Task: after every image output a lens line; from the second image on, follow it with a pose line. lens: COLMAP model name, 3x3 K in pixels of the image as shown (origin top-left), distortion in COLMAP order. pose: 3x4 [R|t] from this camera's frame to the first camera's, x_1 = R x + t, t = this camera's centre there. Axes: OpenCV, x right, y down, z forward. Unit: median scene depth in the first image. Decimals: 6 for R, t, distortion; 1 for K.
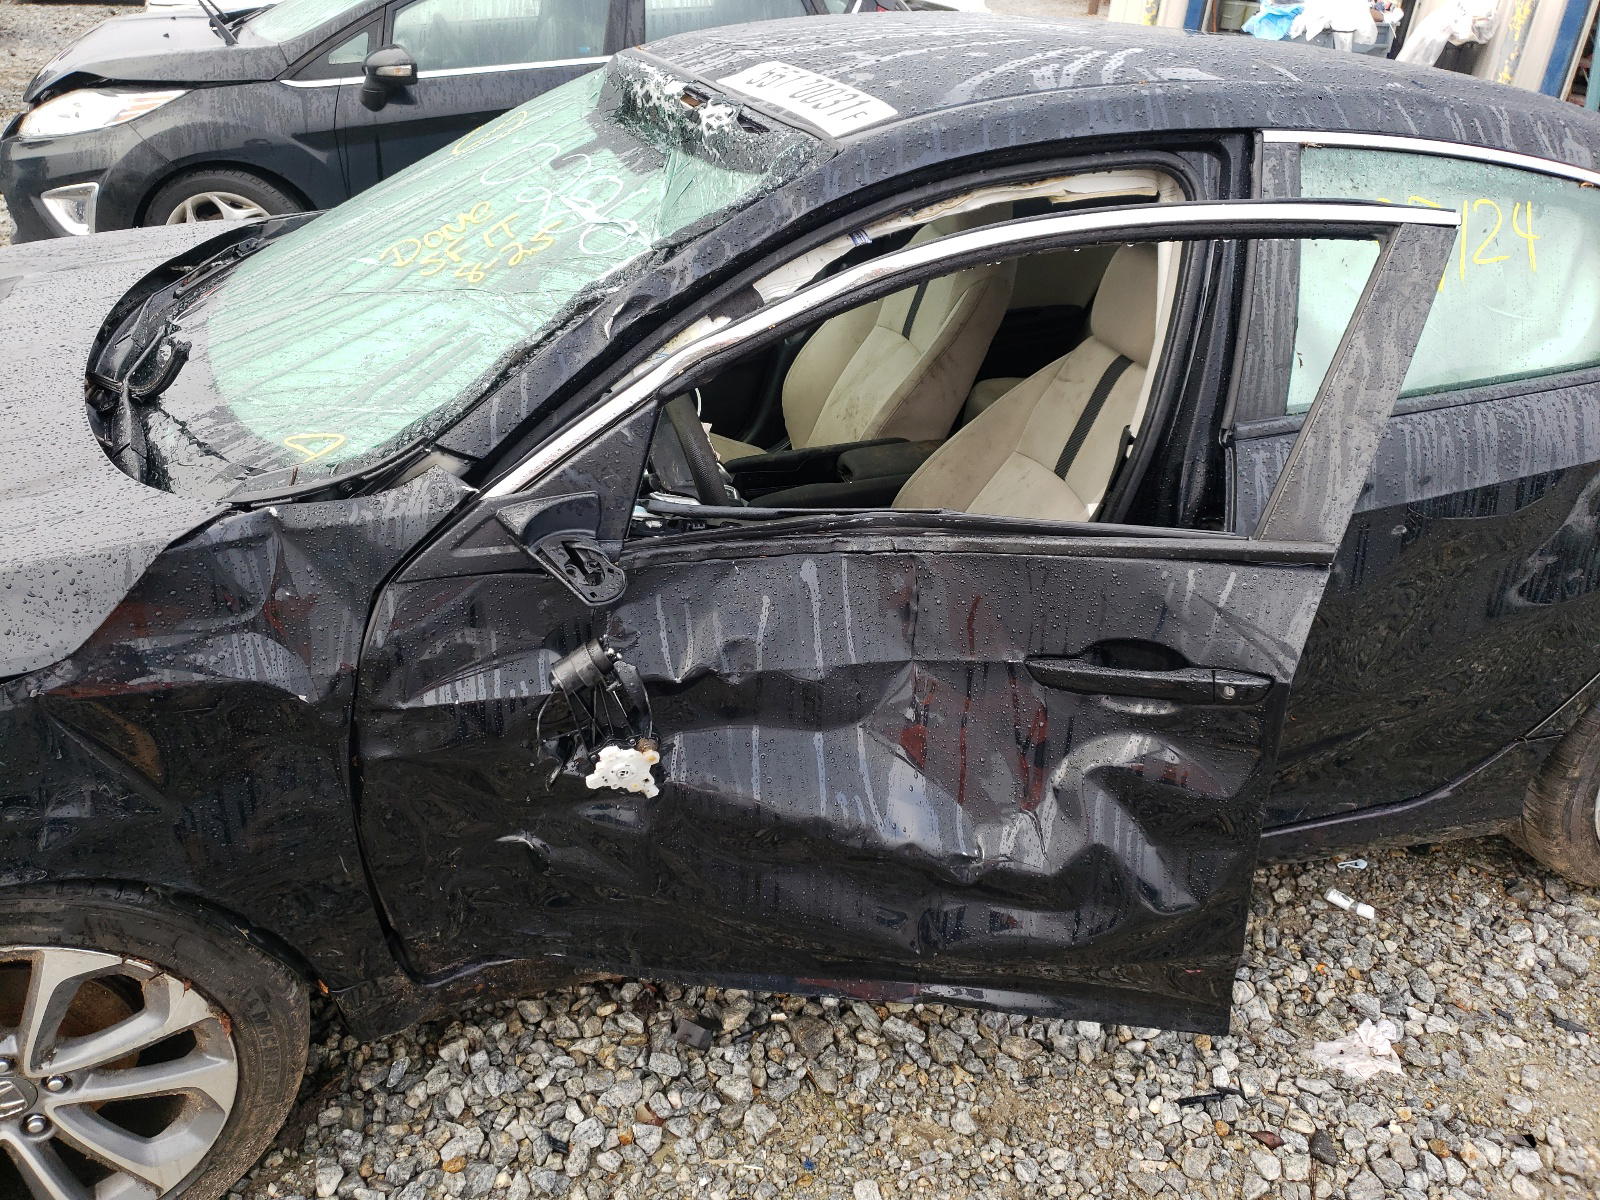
lens RADIAL K [[1237.2, 0, 798.6], [0, 1237.2, 594.1], [0, 0, 1]] dist [0.002093, -0.010911]
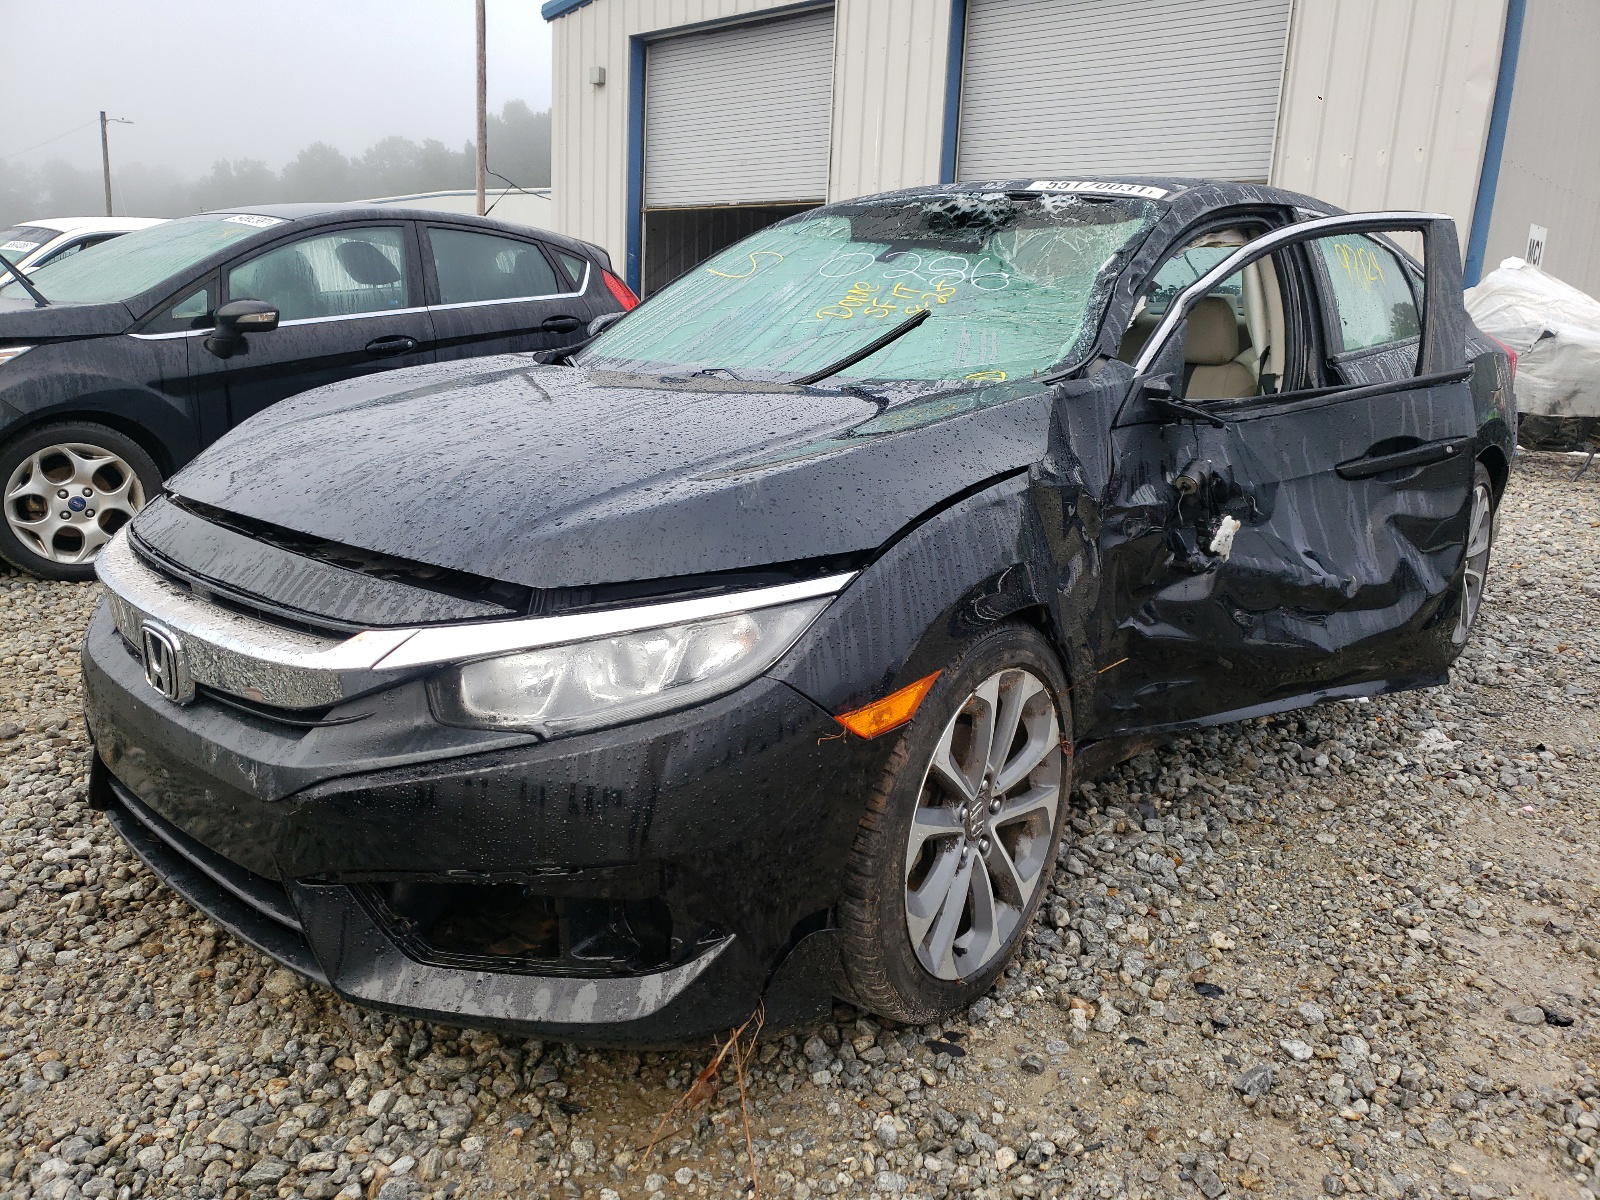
lens RADIAL K [[1237.2, 0, 798.7], [0, 1237.2, 604.8], [0, 0, 1]] dist [0.002093, -0.010911]
pose [[0.866298, -0.154034, 0.475185, -0.466294], [0.265196, 0.947961, -0.176185, 0.120634], [-0.423318, 0.278646, 0.862066, -0.044364]]
